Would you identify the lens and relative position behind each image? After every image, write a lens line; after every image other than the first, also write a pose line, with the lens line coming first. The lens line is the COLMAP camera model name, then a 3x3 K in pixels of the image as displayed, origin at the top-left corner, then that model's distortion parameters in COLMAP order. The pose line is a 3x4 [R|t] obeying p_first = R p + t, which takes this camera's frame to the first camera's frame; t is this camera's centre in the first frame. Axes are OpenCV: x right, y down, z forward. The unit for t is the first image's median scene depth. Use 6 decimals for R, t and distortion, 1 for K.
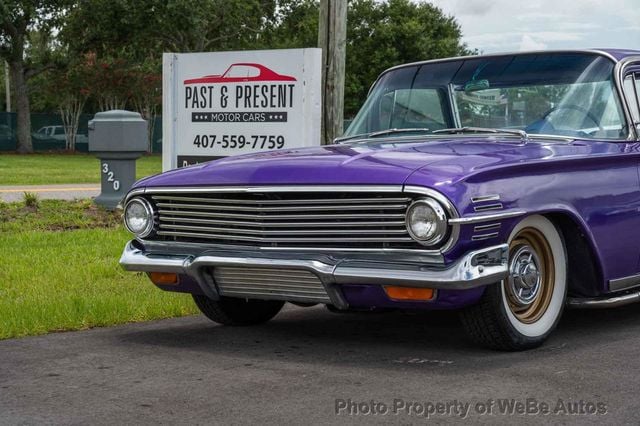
lens RADIAL K [[1312.4, 0, 312.5], [0, 1312.4, 211.6], [0, 0, 1]] dist [0.007619, 0.016451]
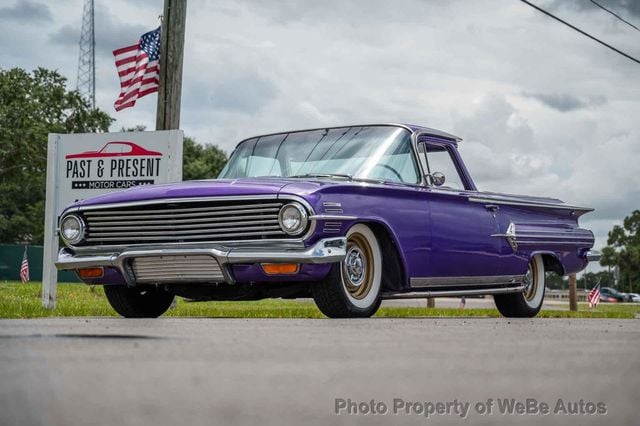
lens RADIAL K [[1314.7, 0, 320.0], [0, 1314.7, 213.0], [0, 0, 1]] dist [0.033420, 0.052597]
pose [[0.984521, 0.024971, 0.173479, -0.078850], [-0.005655, 0.993809, -0.110955, 0.092736], [-0.175176, 0.108256, 0.978567, -0.255394]]
